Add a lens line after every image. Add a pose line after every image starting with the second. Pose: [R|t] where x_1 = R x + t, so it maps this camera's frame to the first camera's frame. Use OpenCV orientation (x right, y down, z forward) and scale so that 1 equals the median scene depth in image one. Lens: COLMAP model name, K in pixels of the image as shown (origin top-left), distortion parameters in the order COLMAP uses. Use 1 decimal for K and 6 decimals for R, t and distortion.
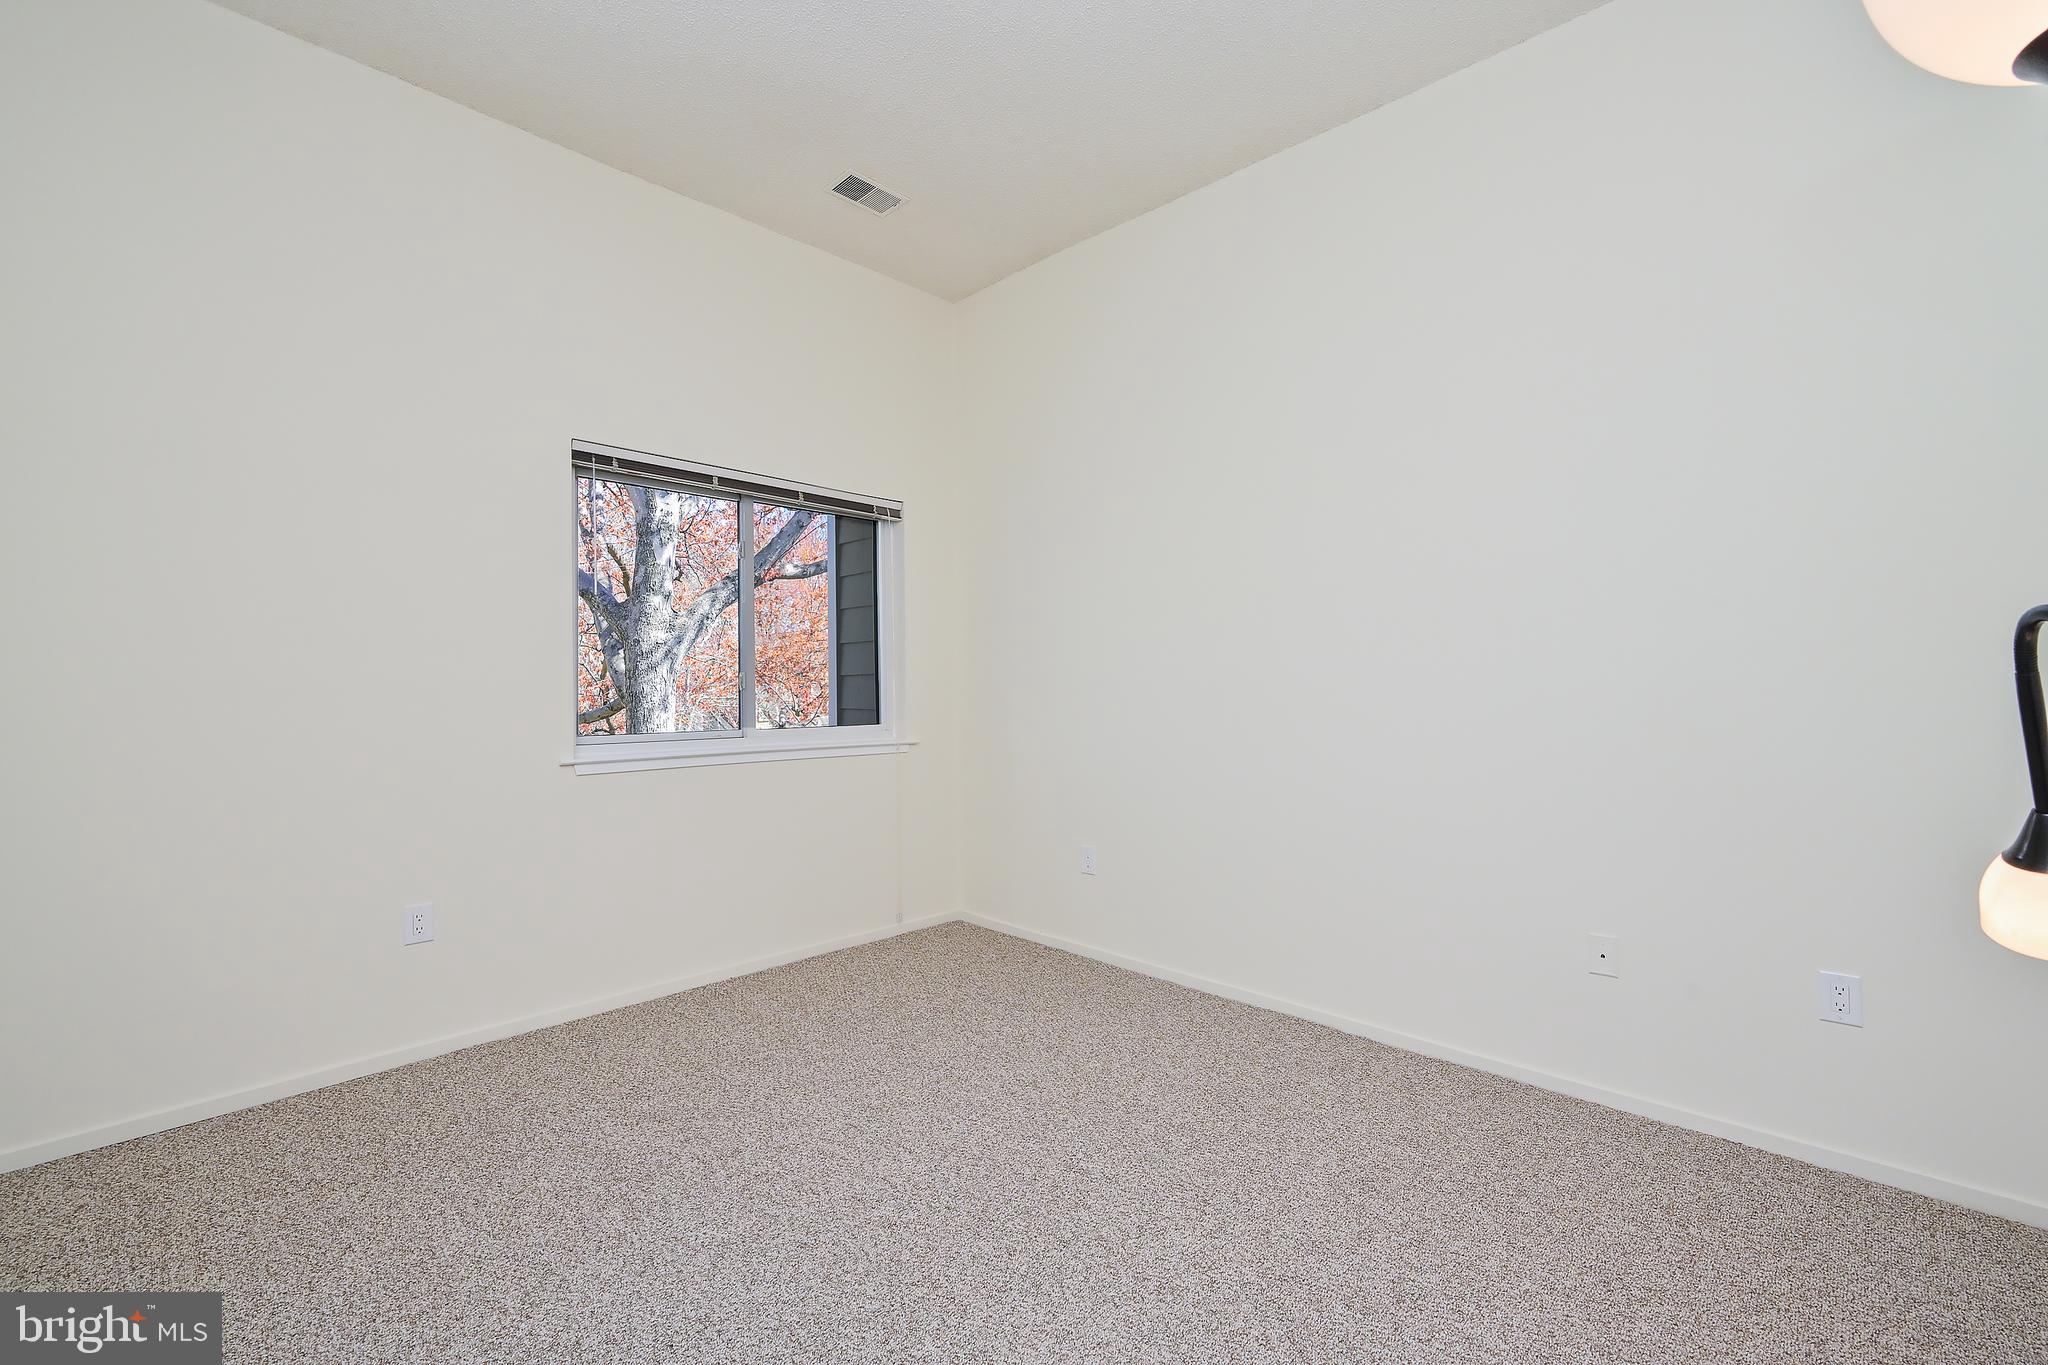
lens RADIAL K [[905.8, 0, 1024.0], [0, 905.8, 682.5], [0, 0, 1]] dist [-0.002859, -0.000182]
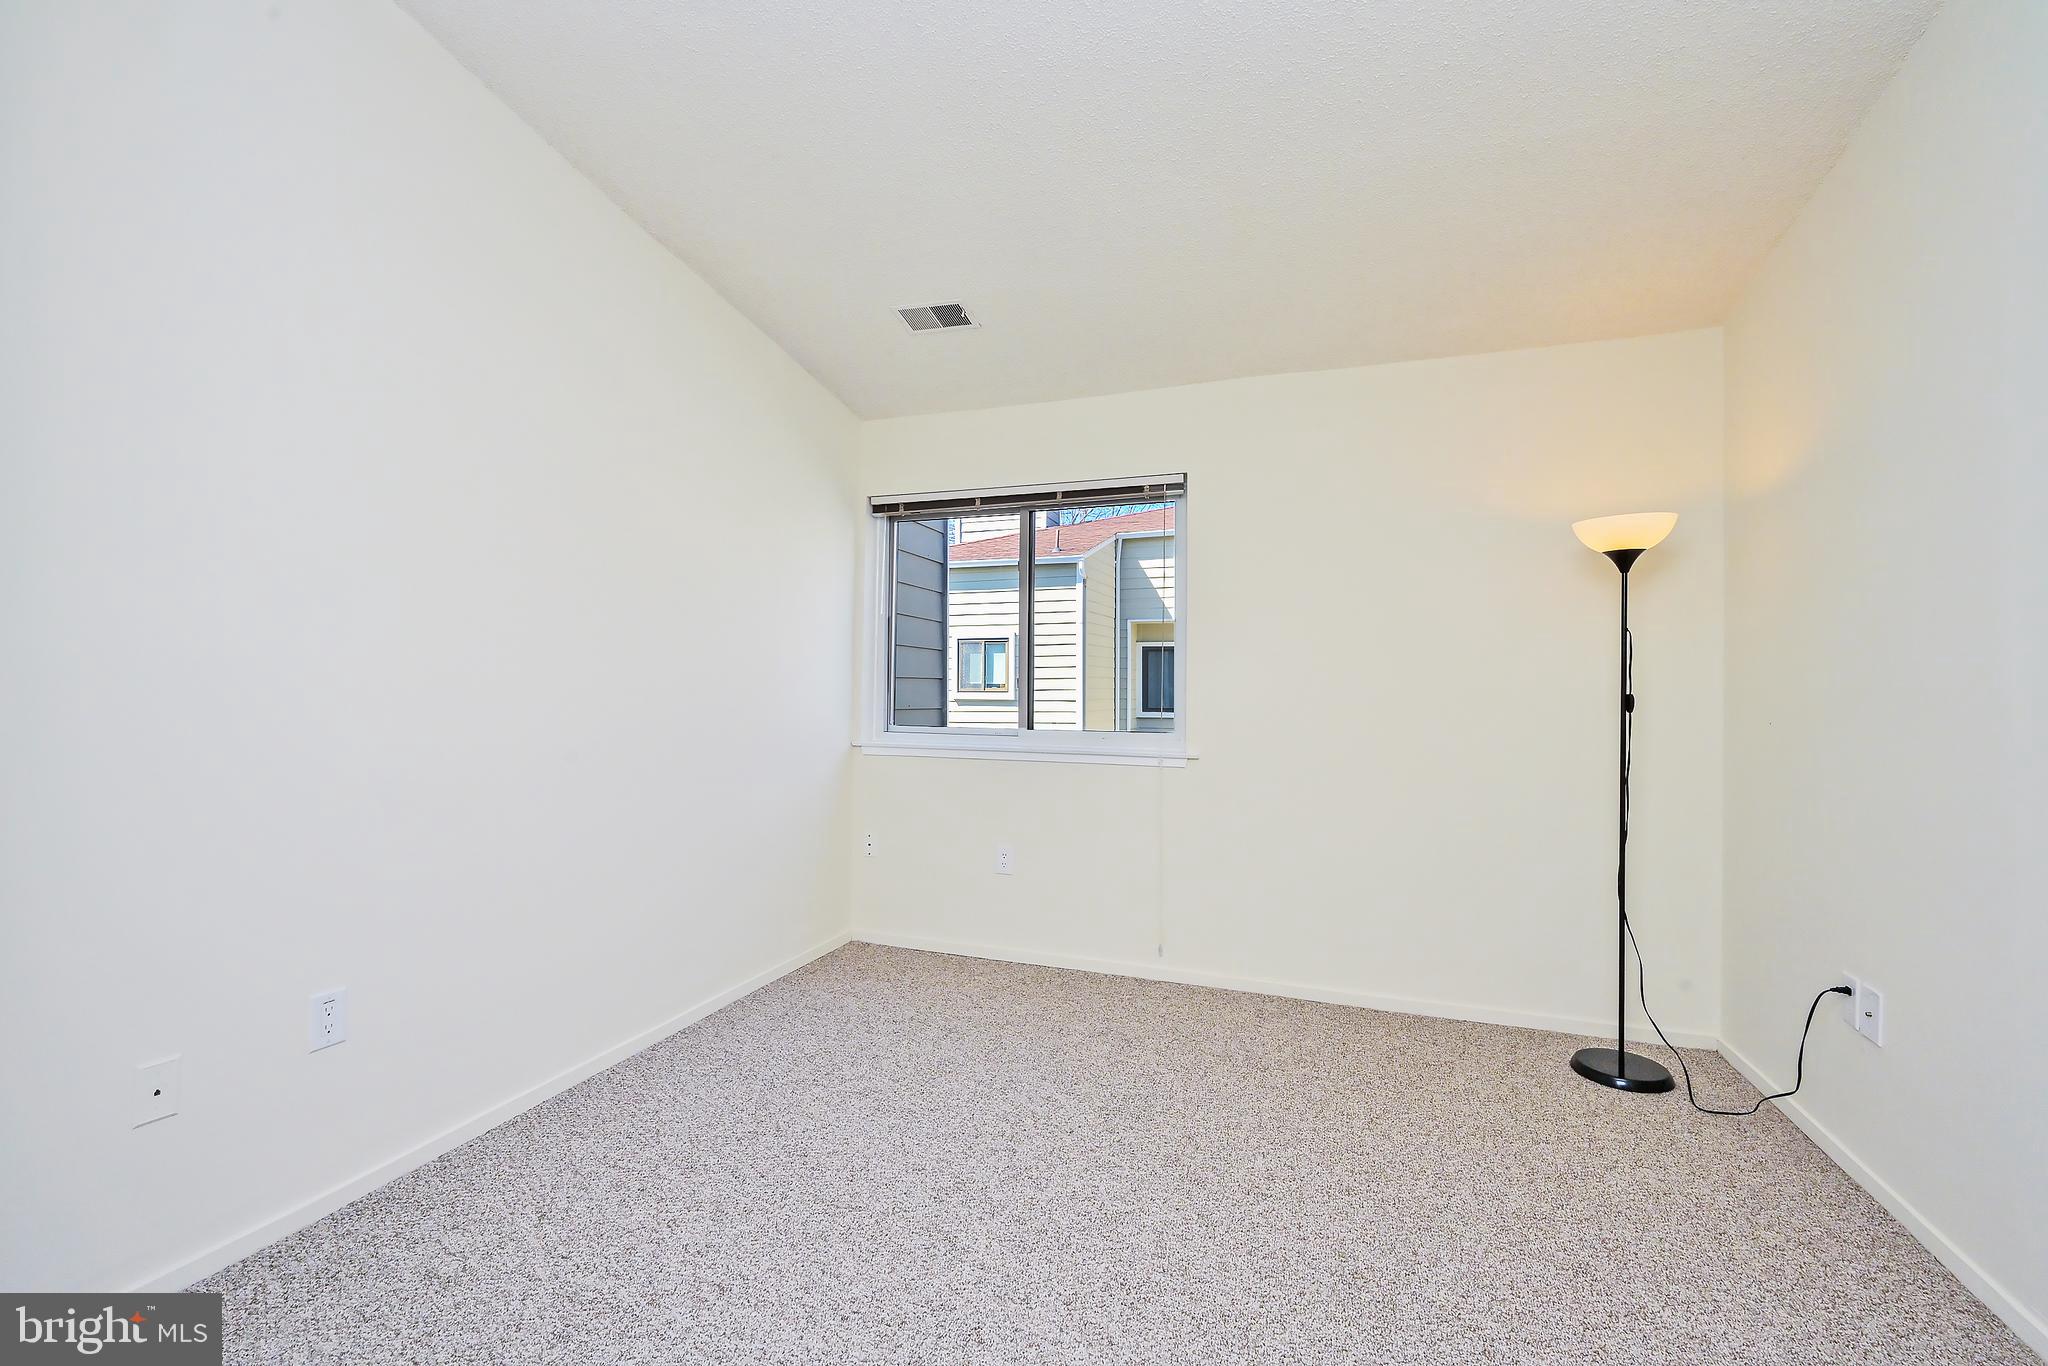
lens RADIAL K [[905.8, 0, 1024.0], [0, 905.8, 683.0], [0, 0, 1]] dist [-0.002859, -0.000182]
pose [[0.356046, -0.001042, -0.934468, 0.713245], [-0.006045, 0.999976, -0.003418, 0.002169], [0.934449, 0.006866, 0.356031, 0.659437]]
